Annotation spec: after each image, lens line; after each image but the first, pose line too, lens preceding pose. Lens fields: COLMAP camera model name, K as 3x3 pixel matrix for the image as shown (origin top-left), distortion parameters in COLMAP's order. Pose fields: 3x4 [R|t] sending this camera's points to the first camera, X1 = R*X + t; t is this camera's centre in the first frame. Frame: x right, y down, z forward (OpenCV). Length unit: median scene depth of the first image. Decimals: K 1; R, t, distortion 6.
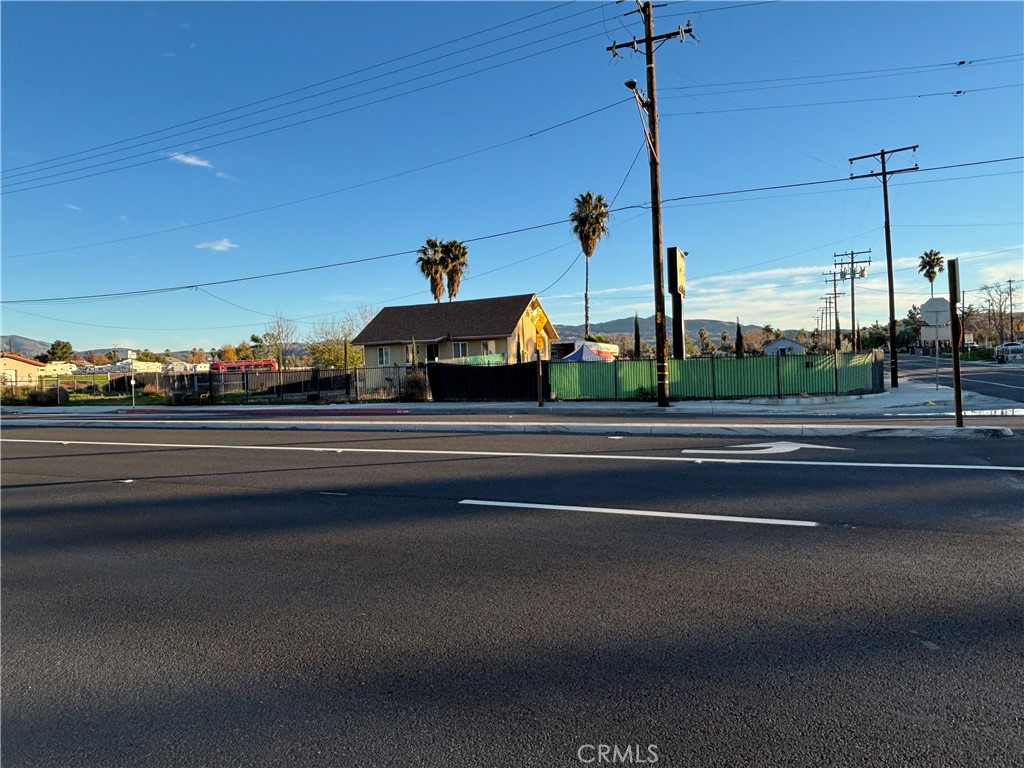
lens RADIAL K [[667.9, 0, 499.8], [0, 667.9, 397.4], [0, 0, 1]] dist [0.017622, -0.026058]
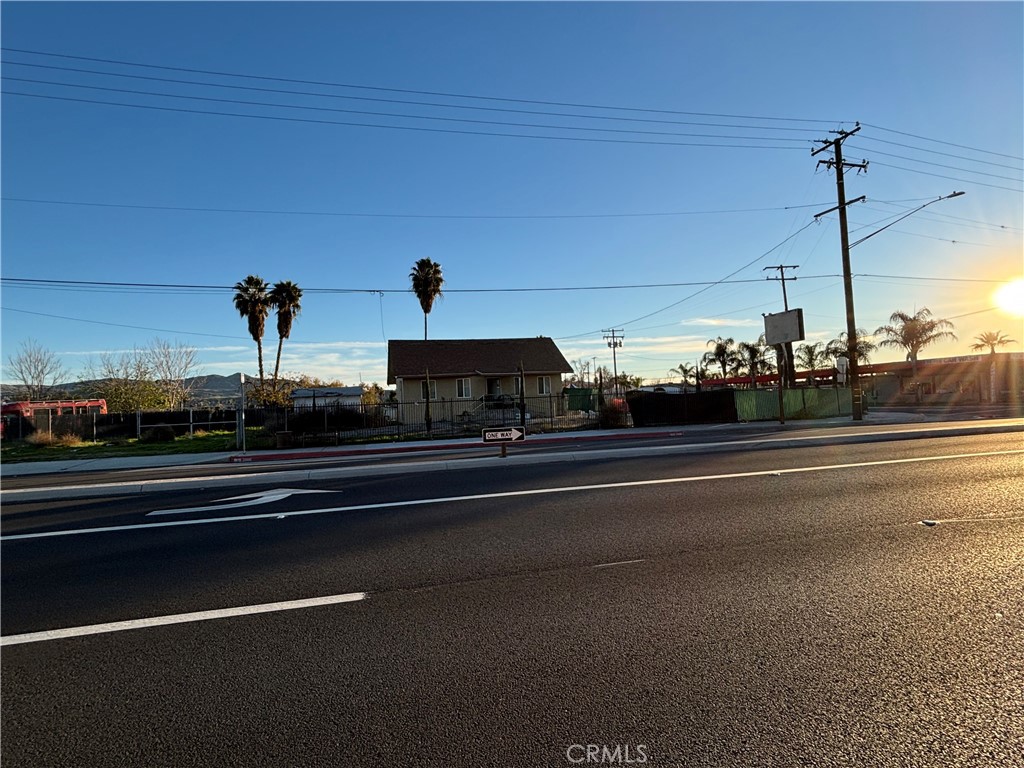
lens RADIAL K [[554.5, 0, 500.9], [0, 554.5, 393.7], [0, 0, 1]] dist [0.006221, -0.004901]
pose [[0.773328, 0.017507, 0.633765, -0.427666], [0.041162, 0.996123, -0.077744, 0.007134], [-0.632669, 0.086209, 0.769609, 0.233220]]
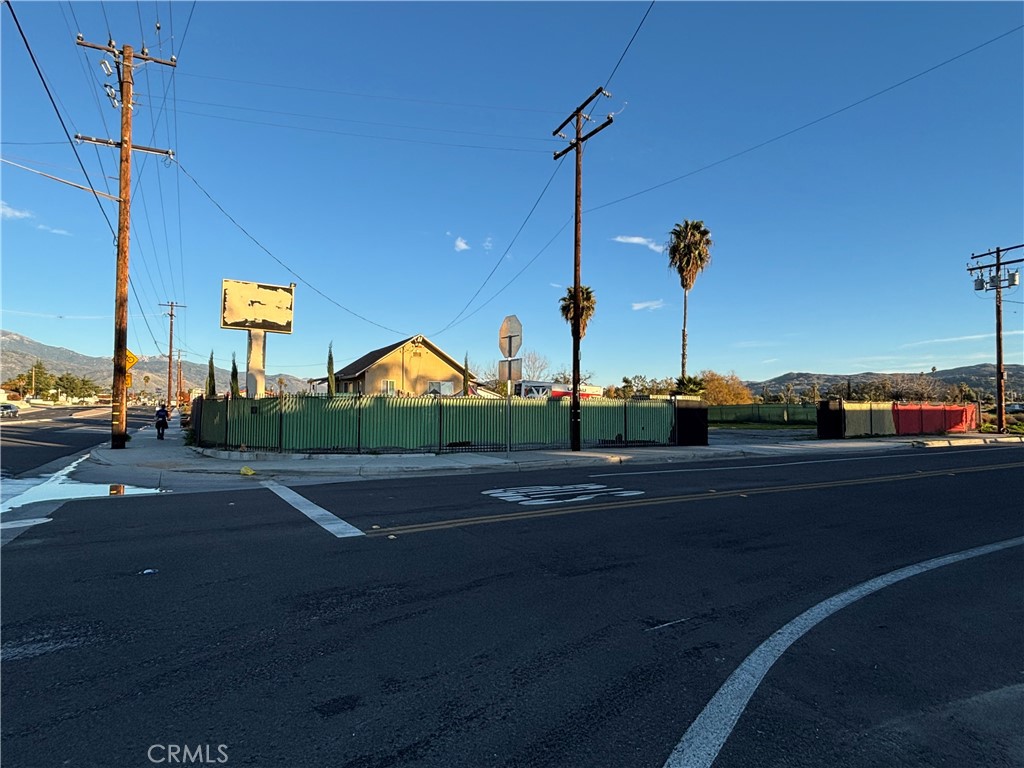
lens RADIAL K [[579.4, 0, 506.7], [0, 579.4, 391.4], [0, 0, 1]] dist [-0.005566, -0.000513]
pose [[0.803556, 0.013787, -0.595069, 0.475759], [-0.054385, 0.997251, -0.050334, -0.022492], [0.592739, 0.072809, 0.802097, 0.269279]]
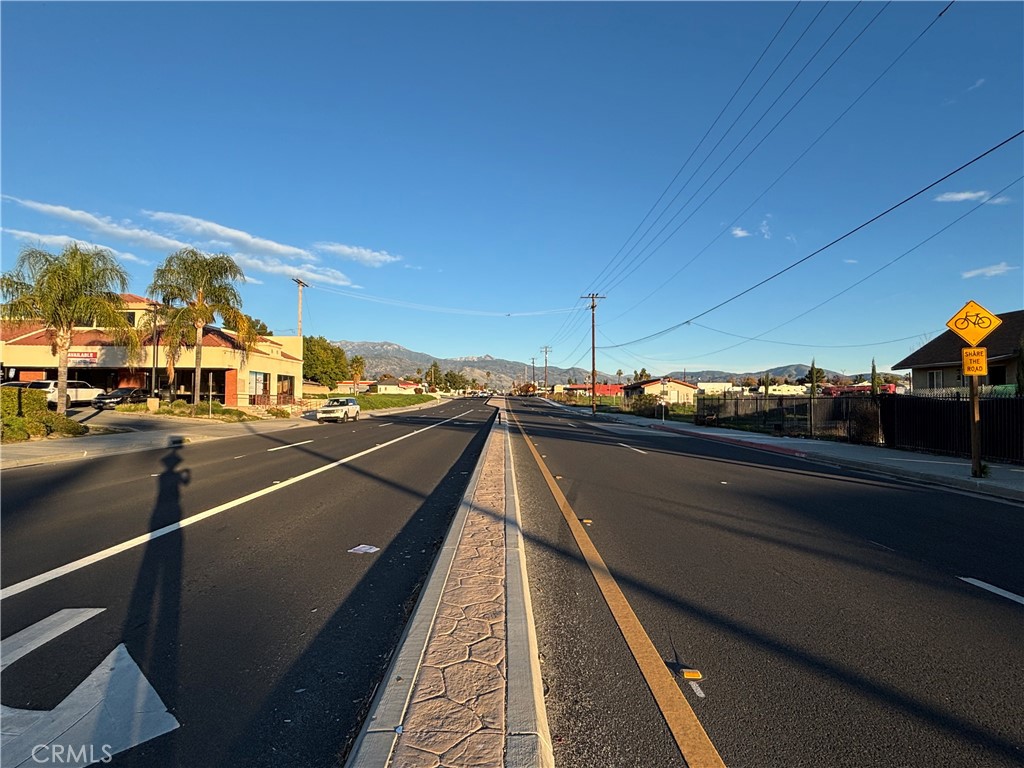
lens RADIAL K [[531.5, 0, 509.2], [0, 531.5, 387.0], [0, 0, 1]] dist [-0.007129, 0.007596]
pose [[0.426614, 0.012507, -0.904347, 0.129461], [-0.055061, 0.998409, -0.012167, -0.015030], [0.902756, 0.054985, 0.426624, 0.195837]]
